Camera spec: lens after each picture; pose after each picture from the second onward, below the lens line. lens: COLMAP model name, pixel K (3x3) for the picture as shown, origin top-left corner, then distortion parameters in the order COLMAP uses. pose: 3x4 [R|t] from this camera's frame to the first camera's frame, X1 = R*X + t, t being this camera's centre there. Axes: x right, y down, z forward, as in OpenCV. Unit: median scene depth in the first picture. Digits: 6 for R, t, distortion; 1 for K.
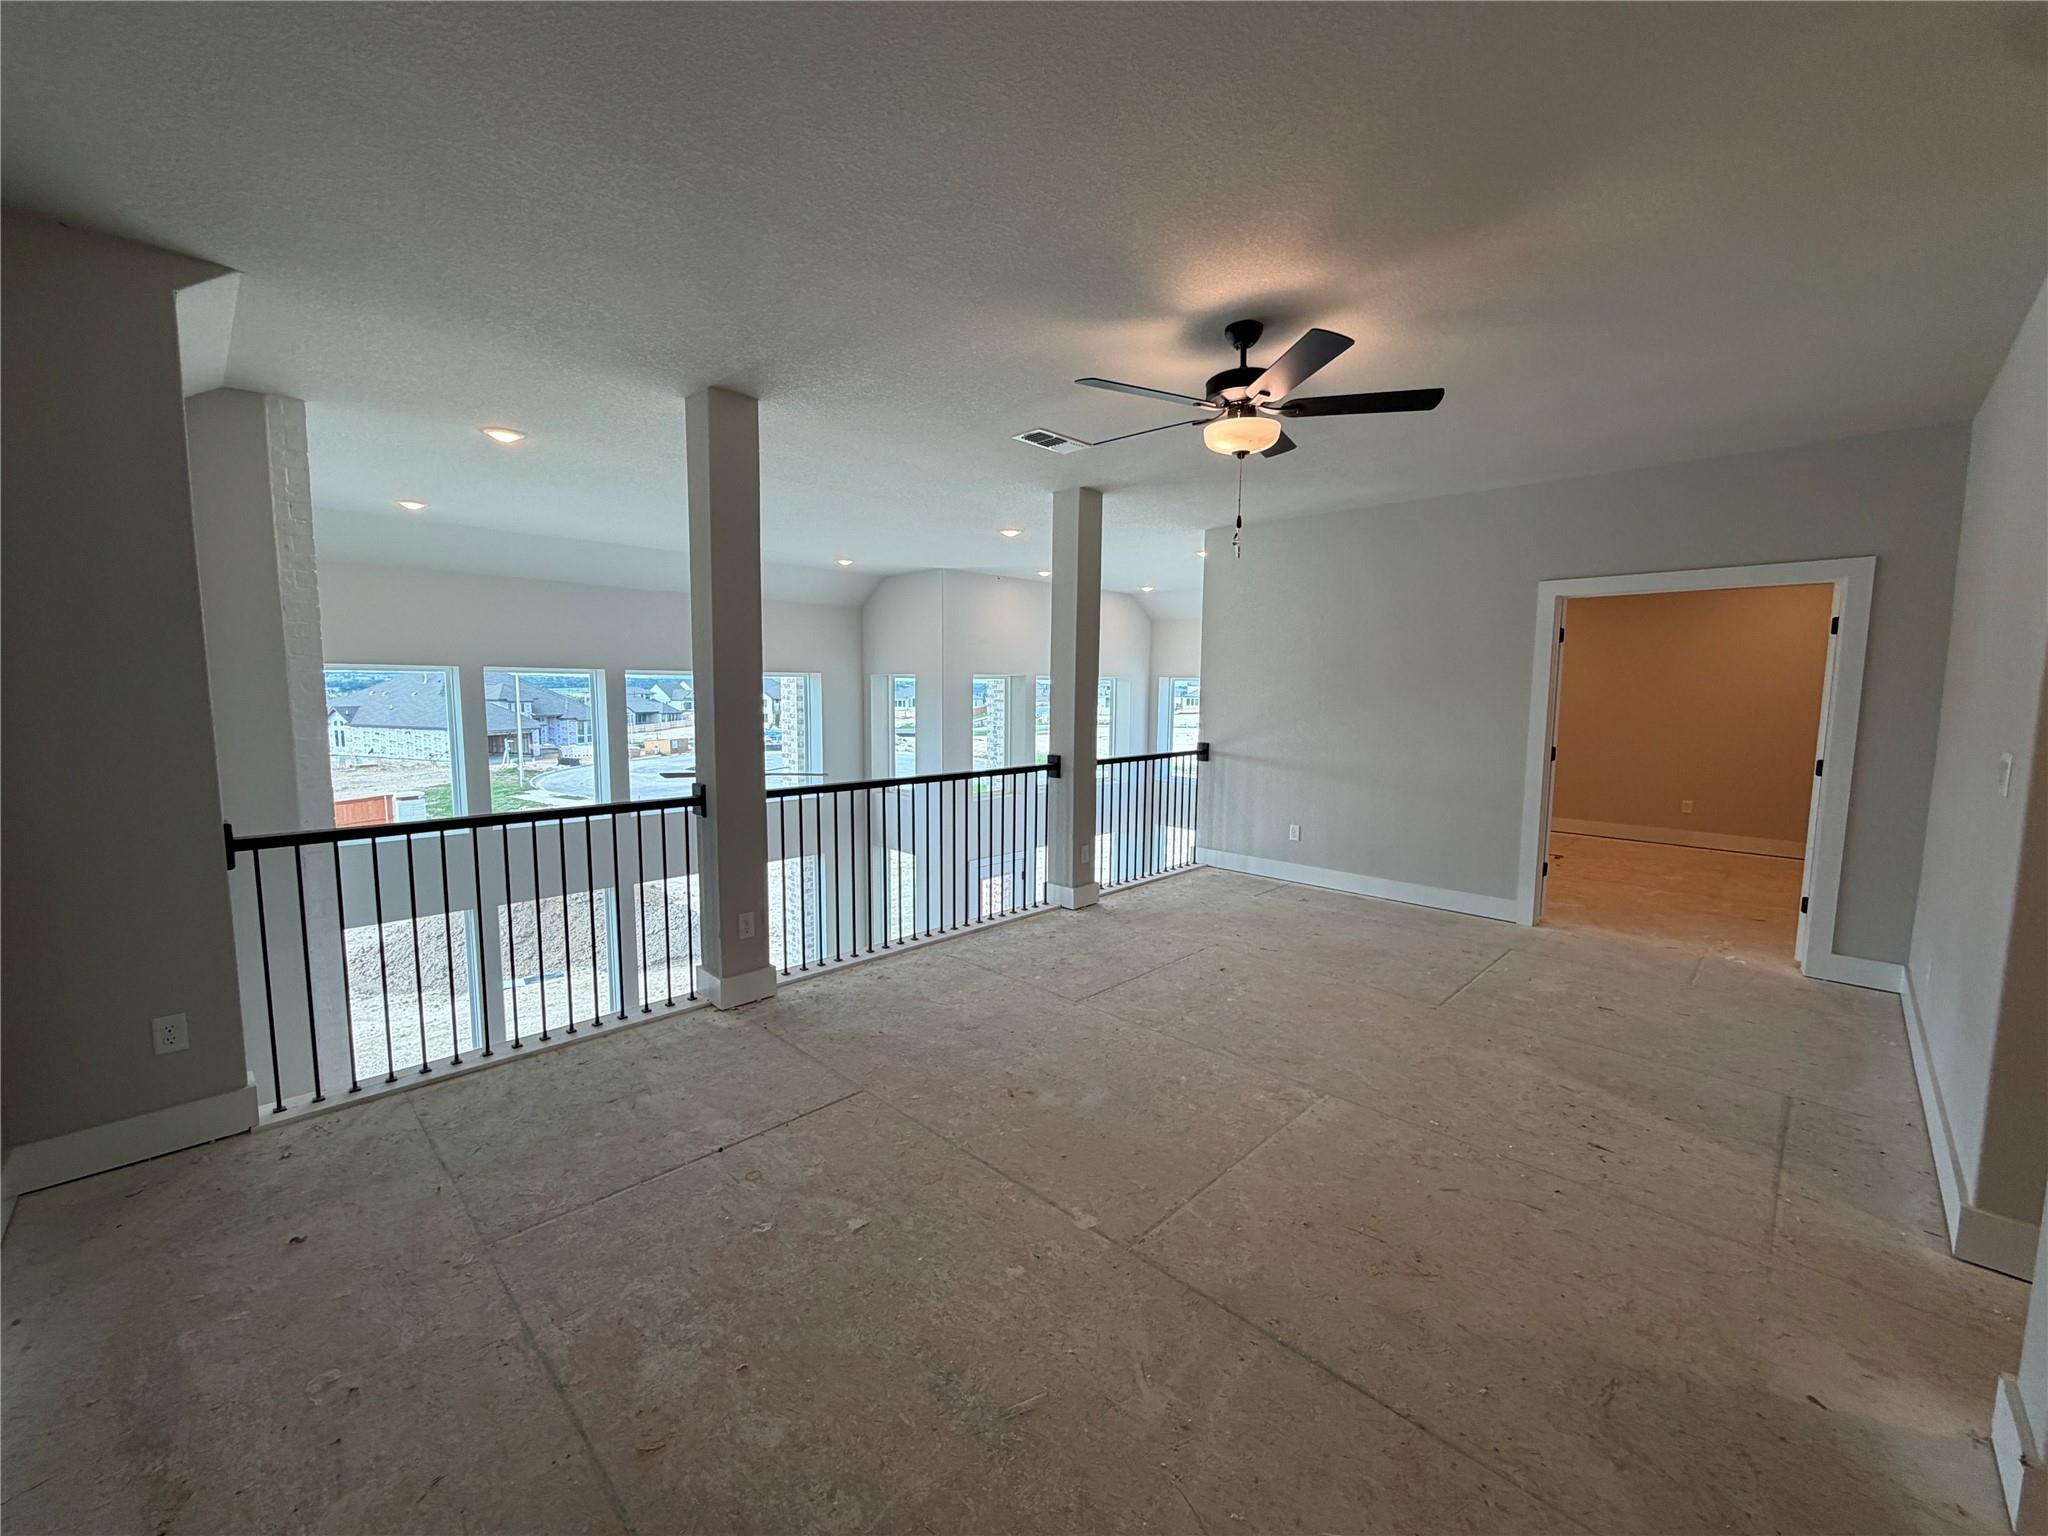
lens RADIAL K [[818.2, 0, 1020.4], [0, 818.2, 769.2], [0, 0, 1]] dist [0.001073, 0.000010]
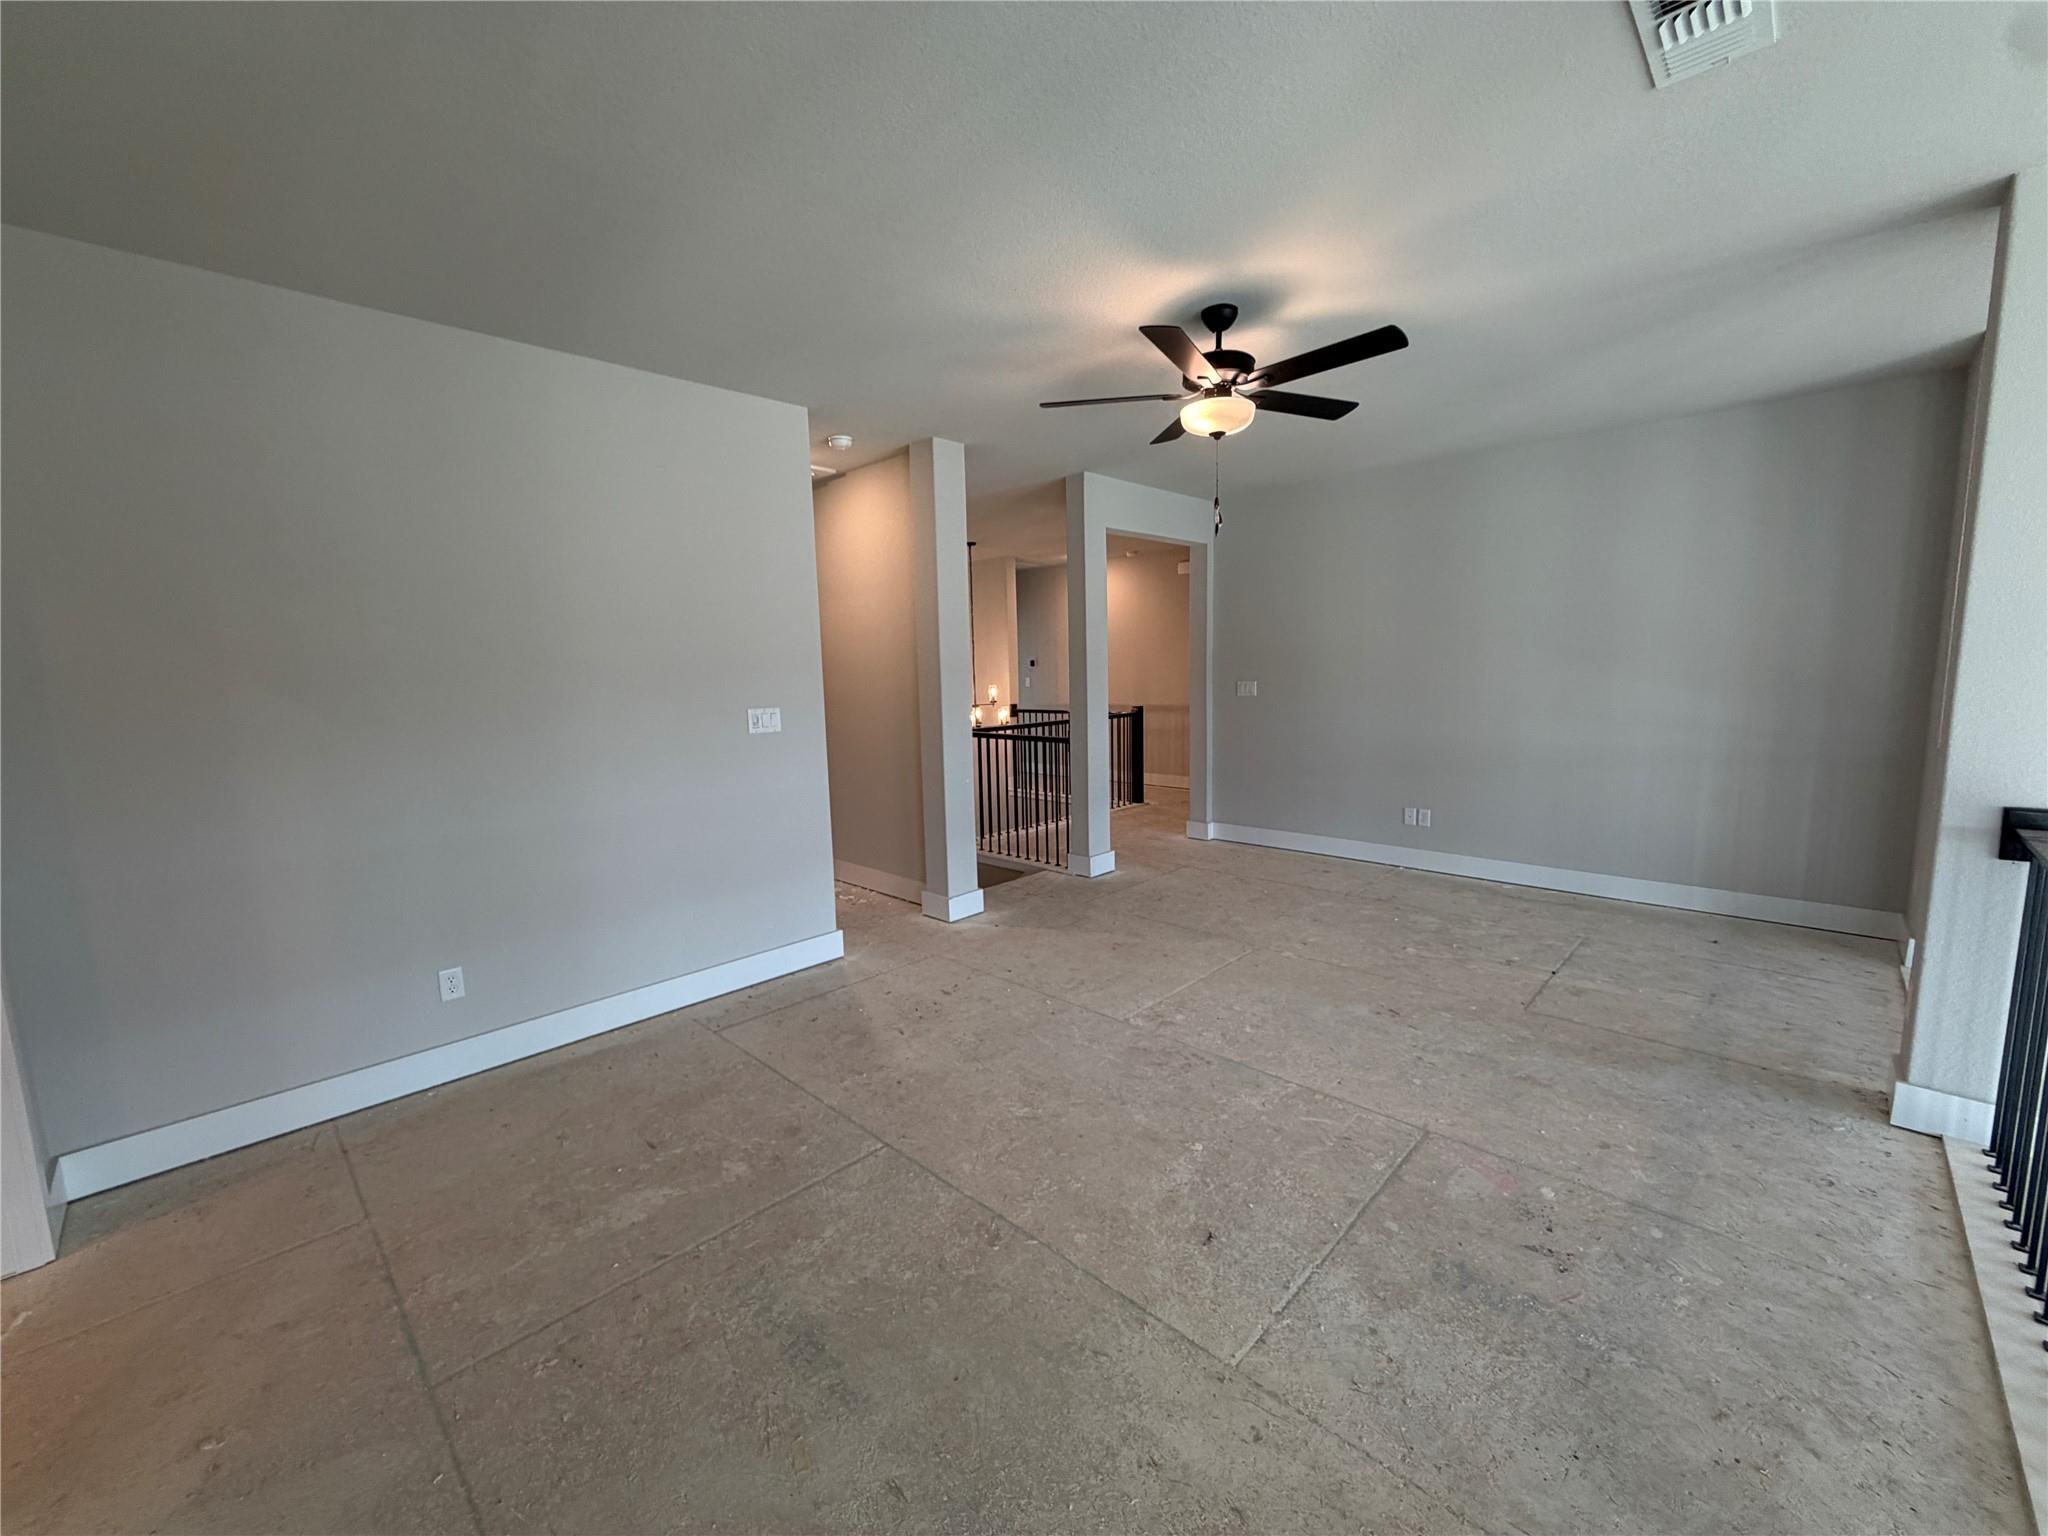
lens RADIAL K [[818.2, 0, 1017.3], [0, 818.2, 773.5], [0, 0, 1]] dist [0.001073, 0.000010]
pose [[-0.999876, 0.015476, -0.002736, 0.351448], [0.014397, 0.971763, 0.235517, -0.142780], [0.006303, 0.235449, -0.971866, 1.380405]]
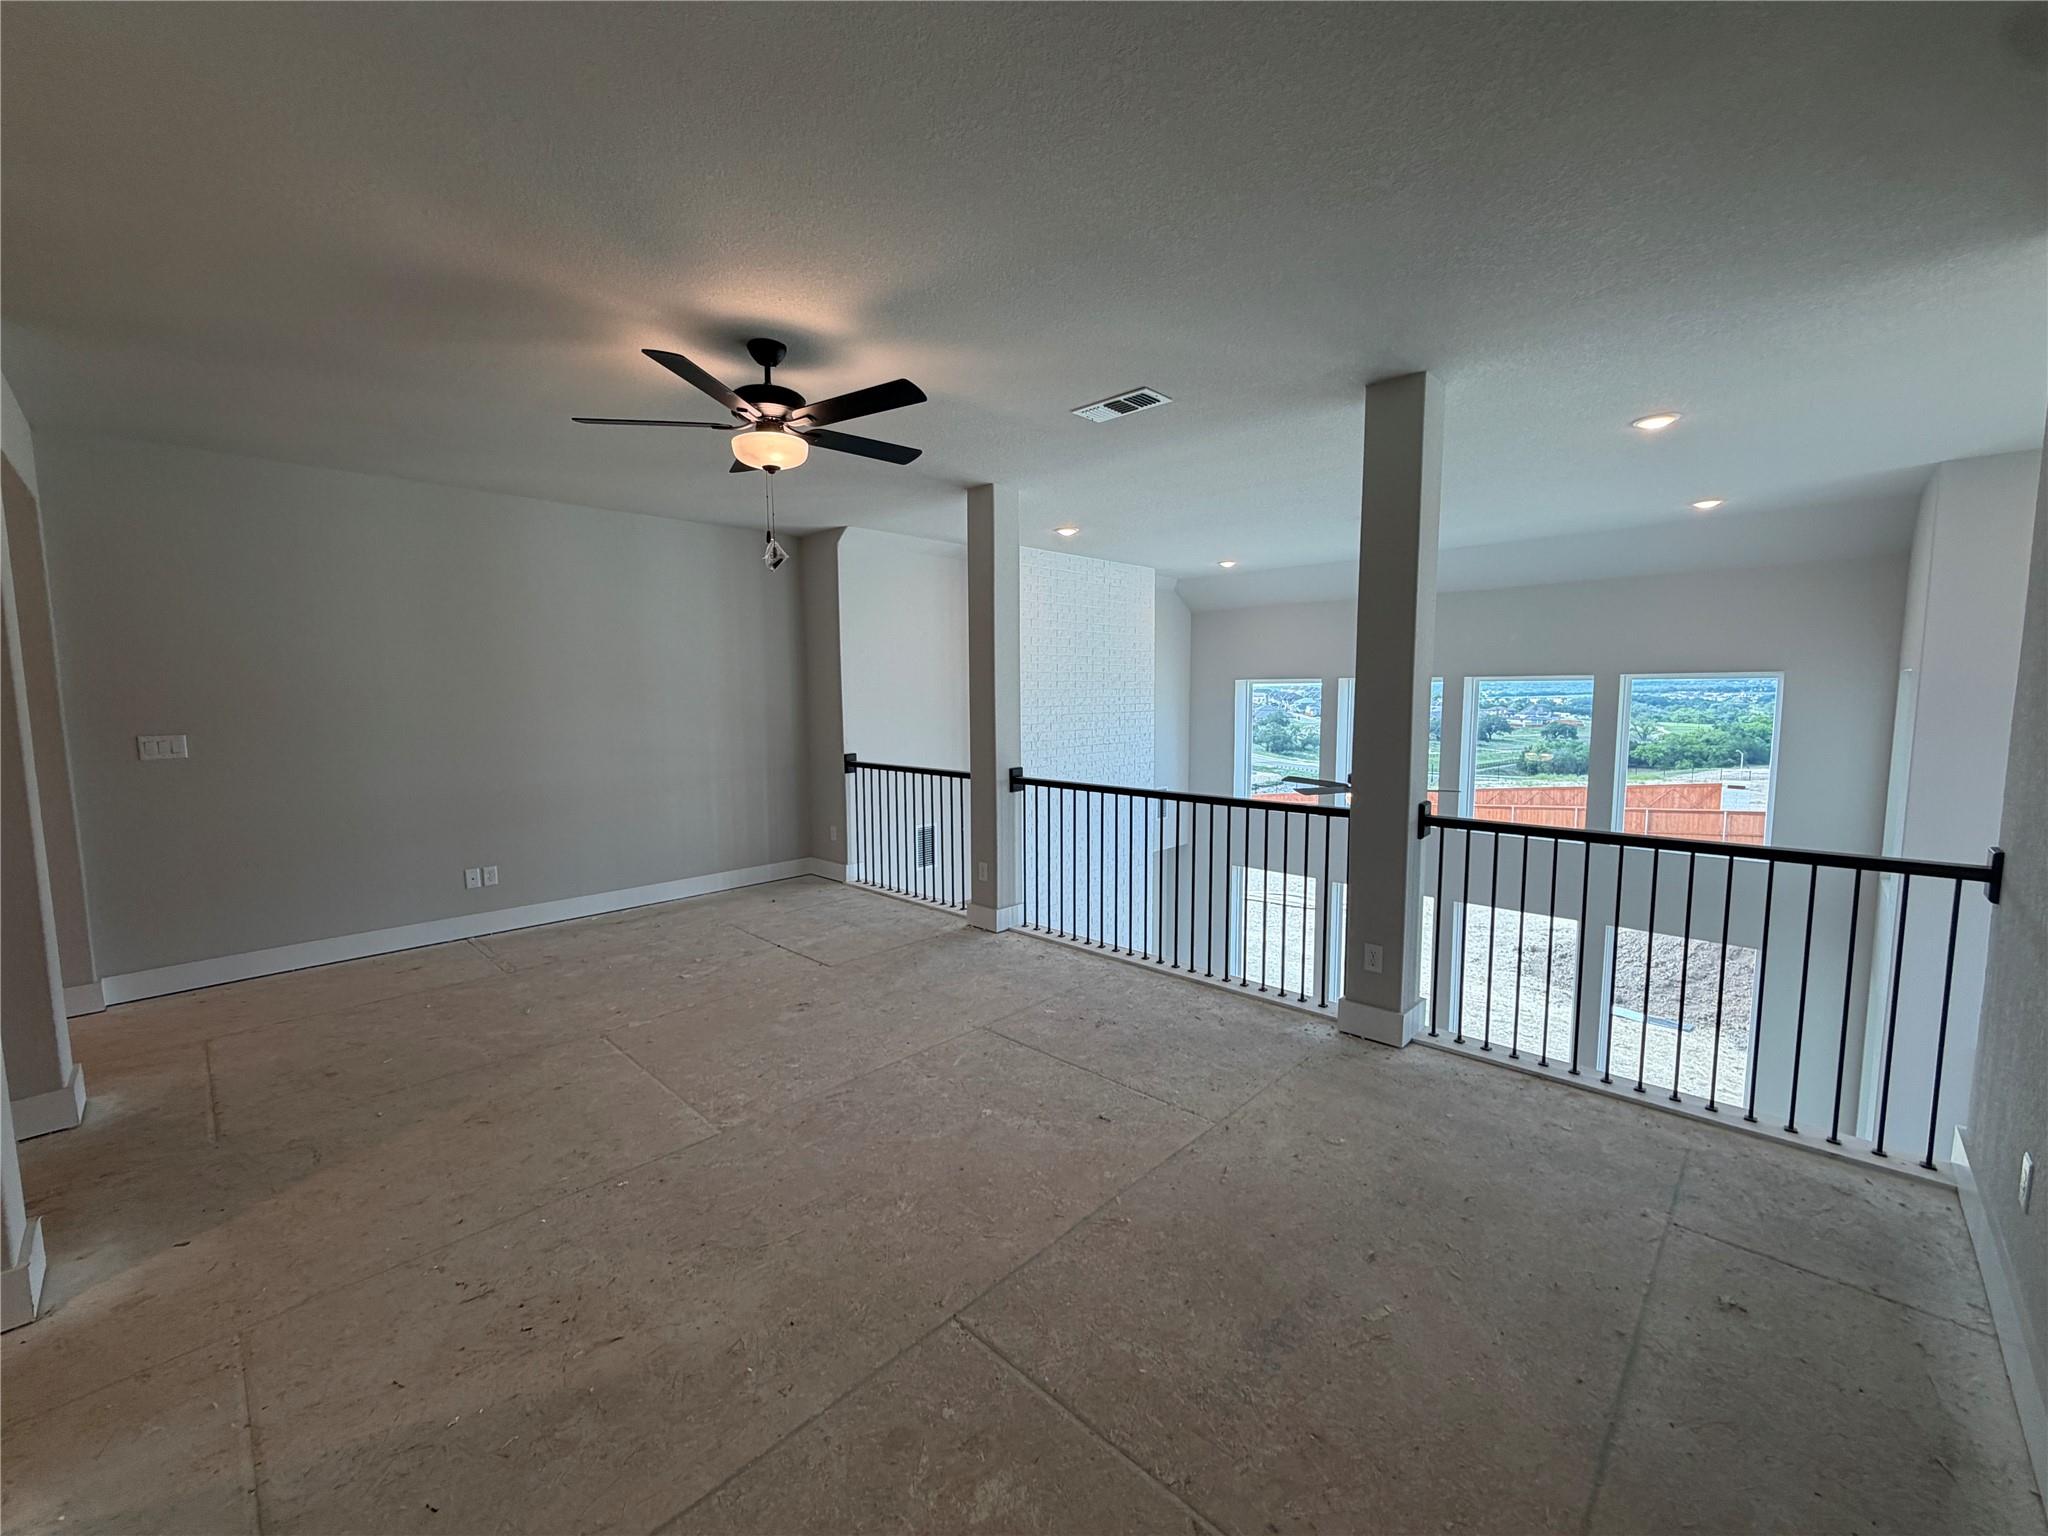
lens RADIAL K [[818.2, 0, 1022.4], [0, 818.2, 773.3], [0, 0, 1]] dist [0.001073, 0.000010]
pose [[0.012151, 0.089268, -0.995934, 0.866977], [-0.097466, 0.991370, 0.087670, -0.085310], [0.995165, 0.096004, 0.020746, 0.872199]]
